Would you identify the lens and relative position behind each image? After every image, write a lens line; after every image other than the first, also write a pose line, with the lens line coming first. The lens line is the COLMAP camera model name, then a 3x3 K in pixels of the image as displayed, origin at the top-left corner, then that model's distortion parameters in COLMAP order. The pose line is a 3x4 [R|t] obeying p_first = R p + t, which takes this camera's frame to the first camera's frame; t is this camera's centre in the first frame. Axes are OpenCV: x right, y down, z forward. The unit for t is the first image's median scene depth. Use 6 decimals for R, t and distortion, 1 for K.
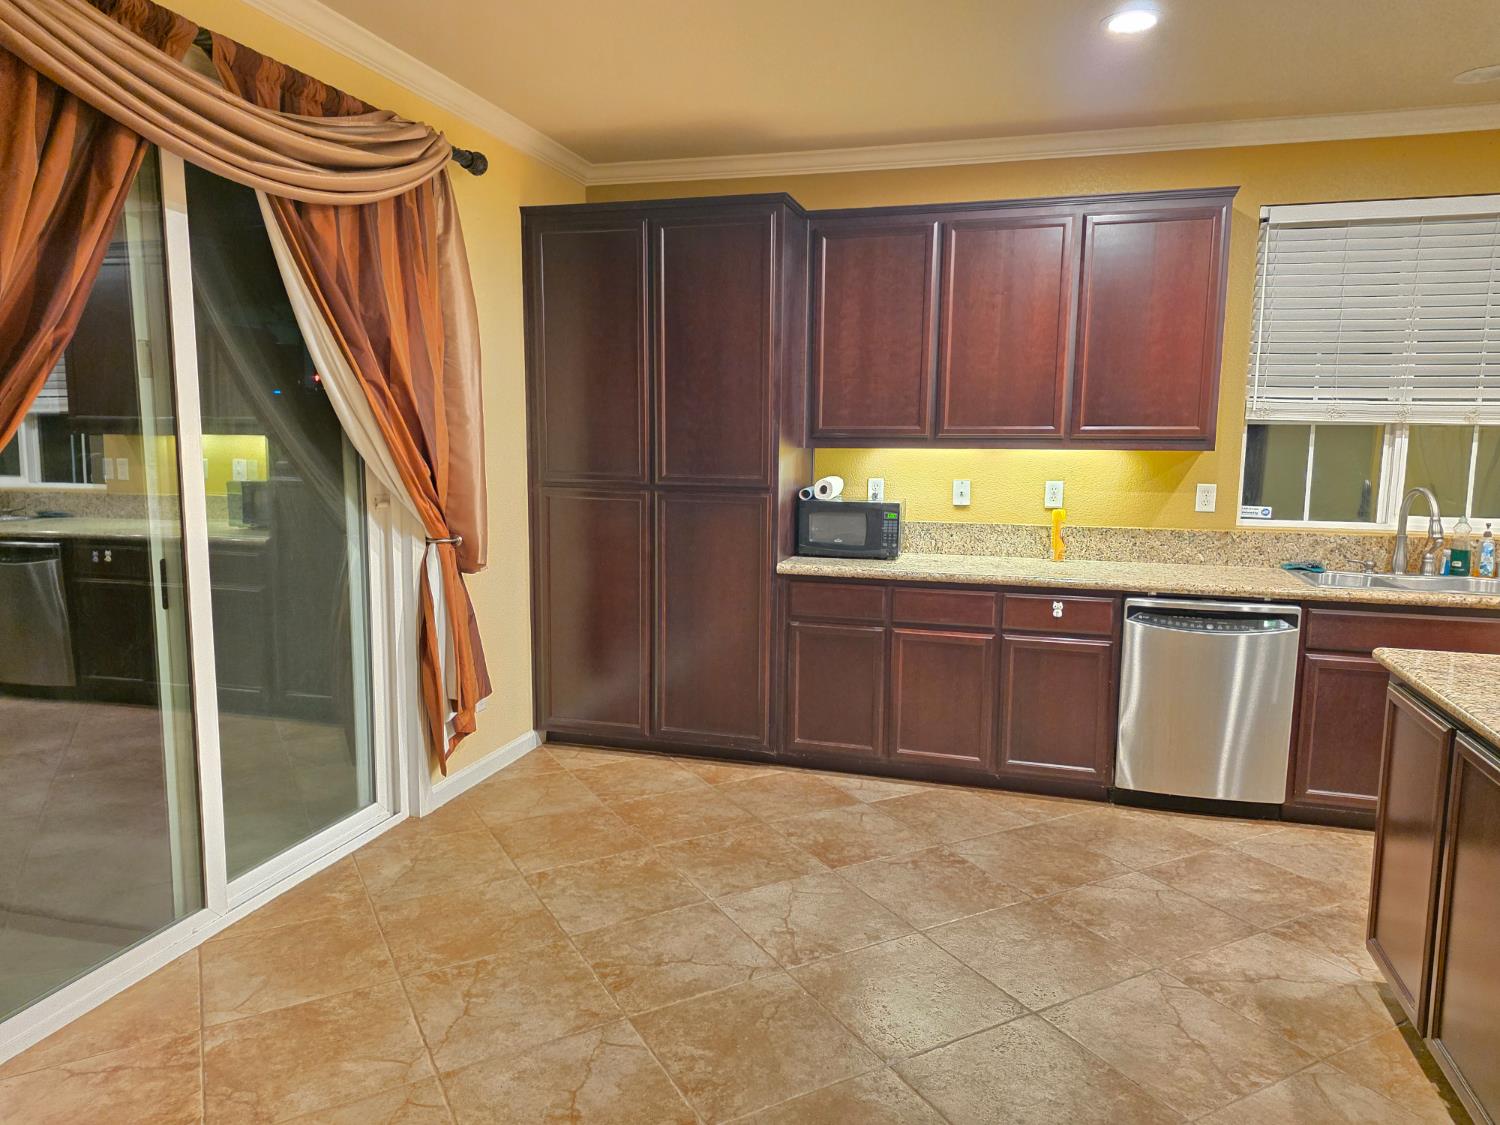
lens RADIAL K [[1008.6, 0, 750.0], [0, 1008.6, 562.5], [0, 0, 1]] dist [0.070394, -0.056734]
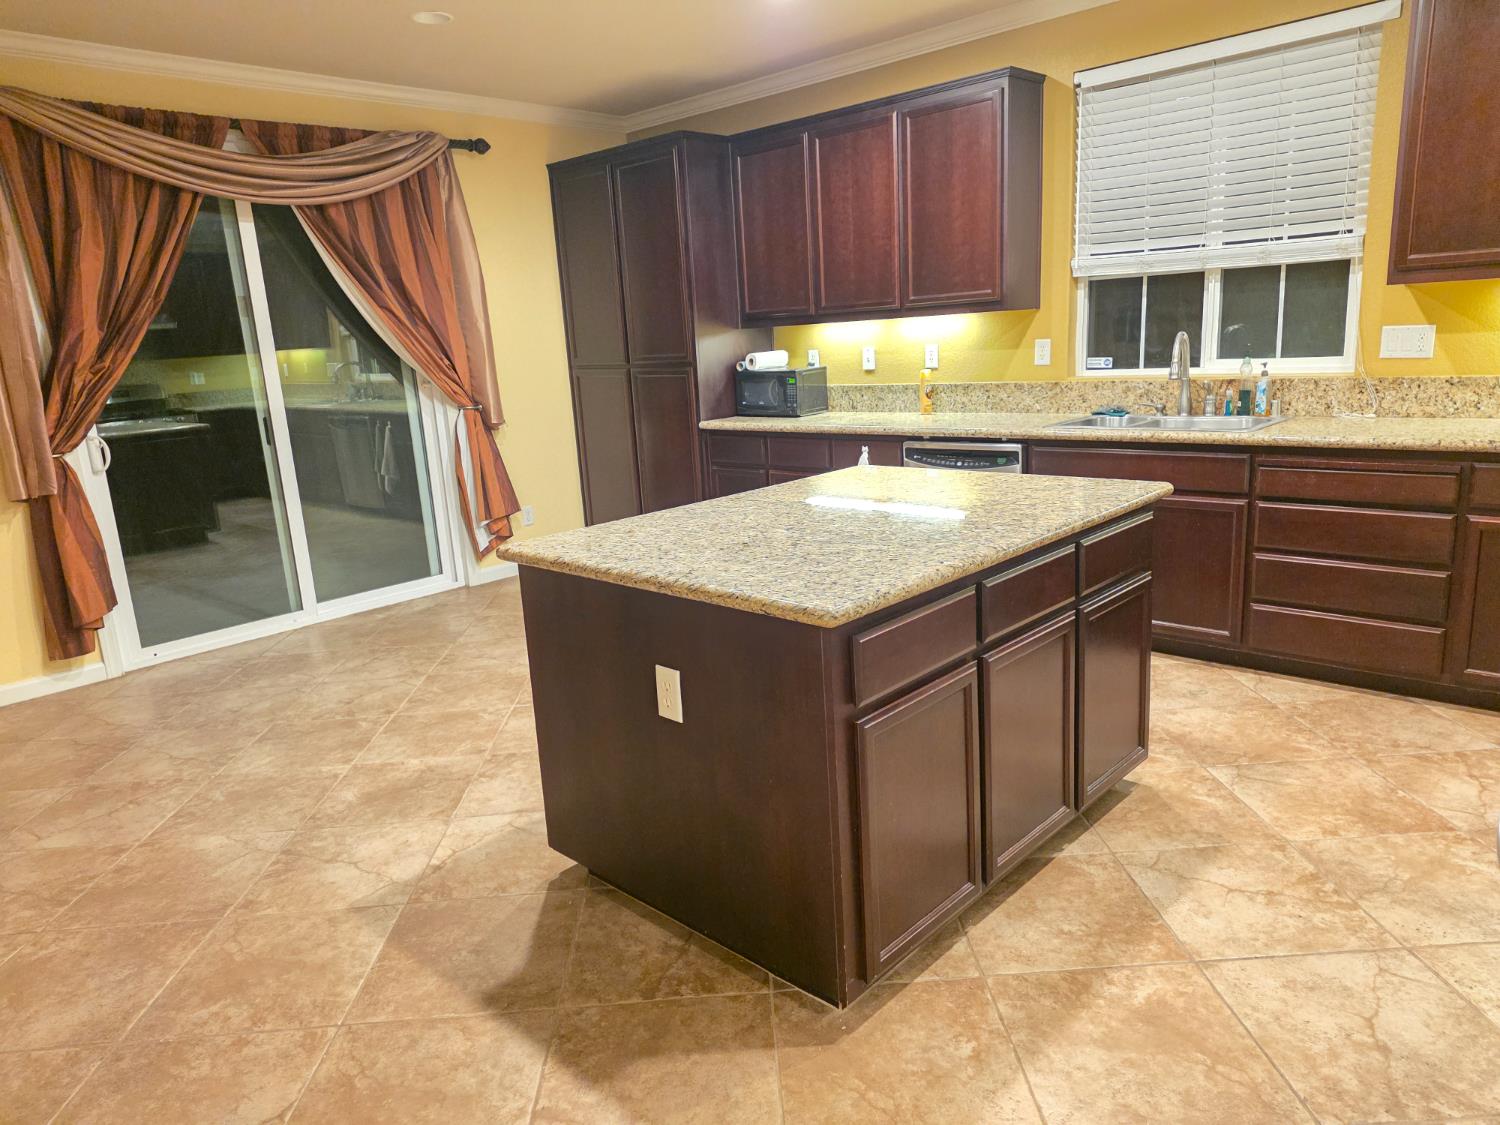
lens RADIAL K [[1002.7, 0, 750.0], [0, 1002.7, 562.5], [0, 0, 1]] dist [0.105309, -0.122265]
pose [[0.884238, 0.043671, -0.464990, 0.721430], [0.008526, 0.993943, 0.109562, 0.042550], [0.466958, -0.100844, 0.878510, -0.153290]]
